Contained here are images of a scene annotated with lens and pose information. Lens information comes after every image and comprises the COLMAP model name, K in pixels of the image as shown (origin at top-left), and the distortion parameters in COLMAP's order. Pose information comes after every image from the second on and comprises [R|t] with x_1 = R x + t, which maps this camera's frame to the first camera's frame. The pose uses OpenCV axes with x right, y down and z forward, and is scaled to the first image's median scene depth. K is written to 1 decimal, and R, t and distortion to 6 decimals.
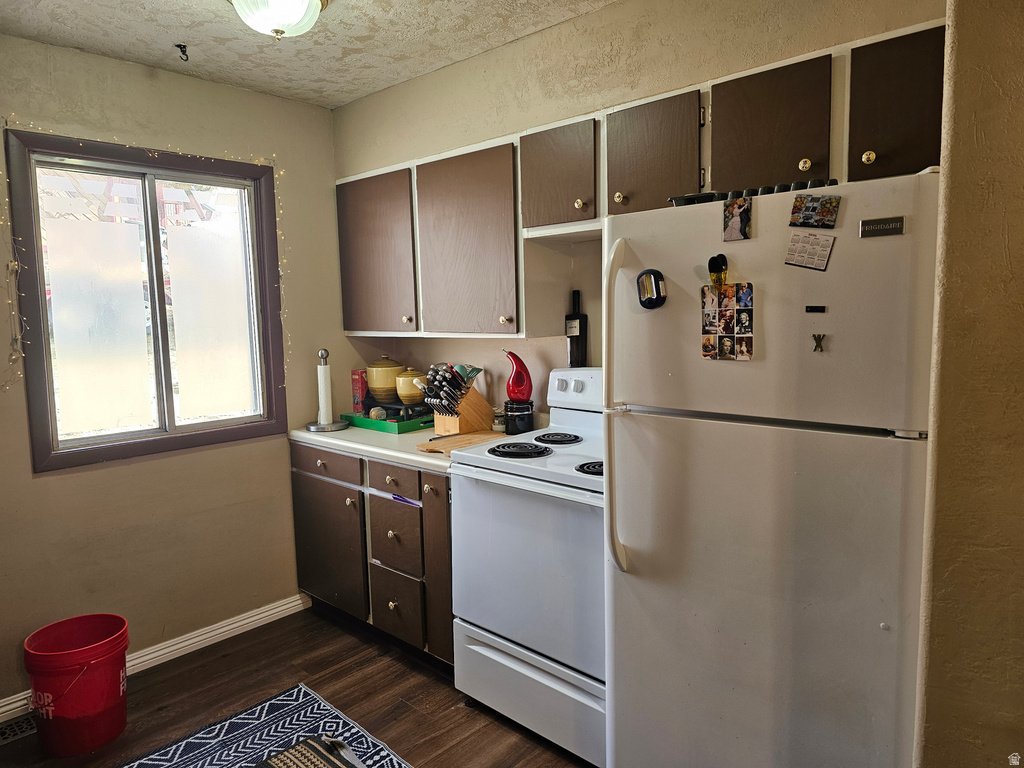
lens RADIAL K [[687.0, 0, 514.5], [0, 687.0, 380.2], [0, 0, 1]] dist [0.059842, -0.043133]
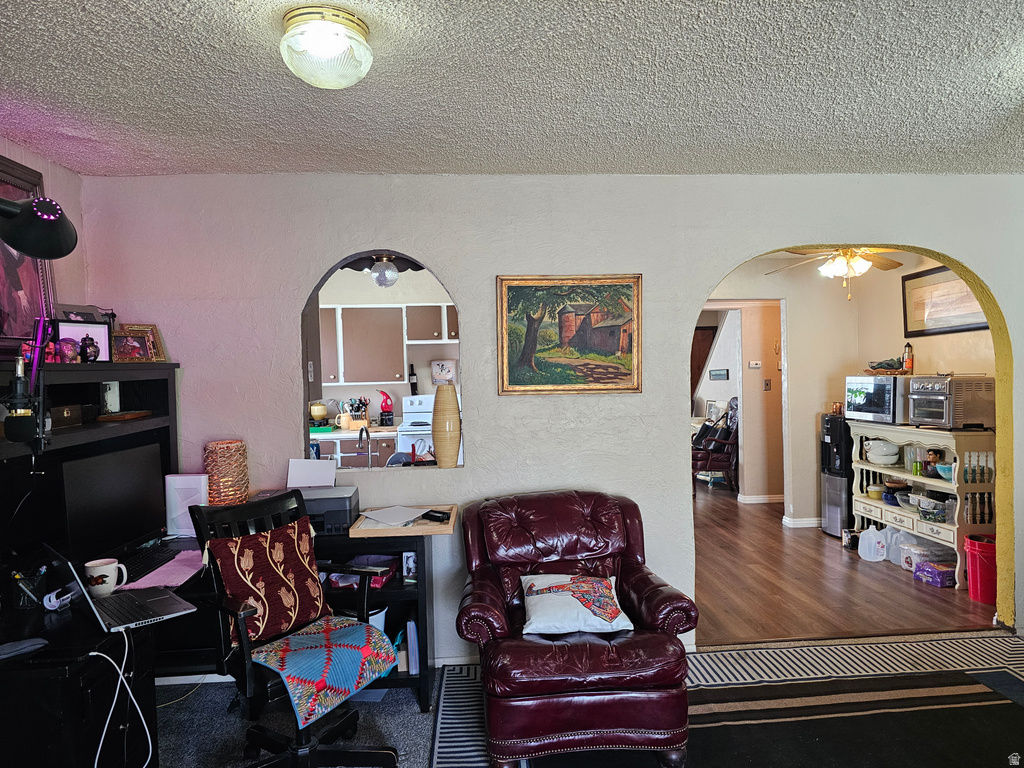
lens RADIAL K [[687.0, 0, 522.0], [0, 687.0, 382.5], [0, 0, 1]] dist [0.059842, -0.043133]
pose [[0.665591, -0.014012, 0.746185, -1.737650], [0.086637, 0.994515, -0.058604, 0.131537], [-0.741271, 0.103654, 0.663154, -1.070639]]
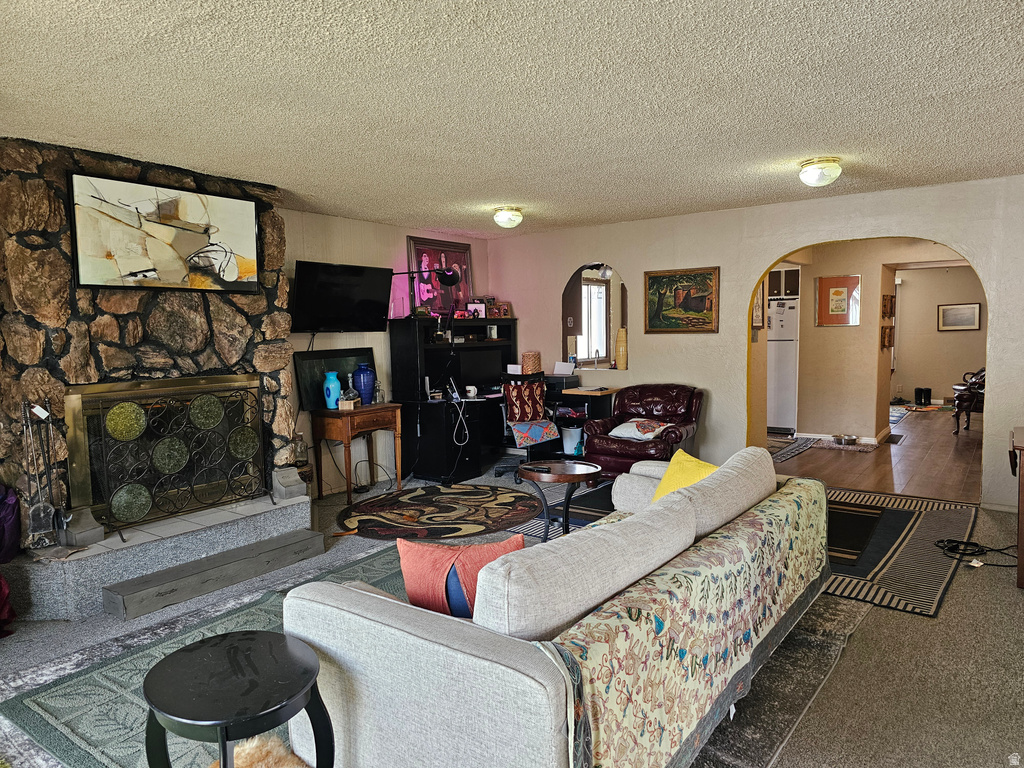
lens RADIAL K [[687.0, 0, 509.2], [0, 687.0, 386.0], [0, 0, 1]] dist [0.059842, -0.043133]
pose [[0.992652, -0.013089, 0.120294, -1.586767], [0.015979, 0.999606, -0.023089, 0.340027], [-0.119945, 0.024842, 0.992470, -2.801387]]
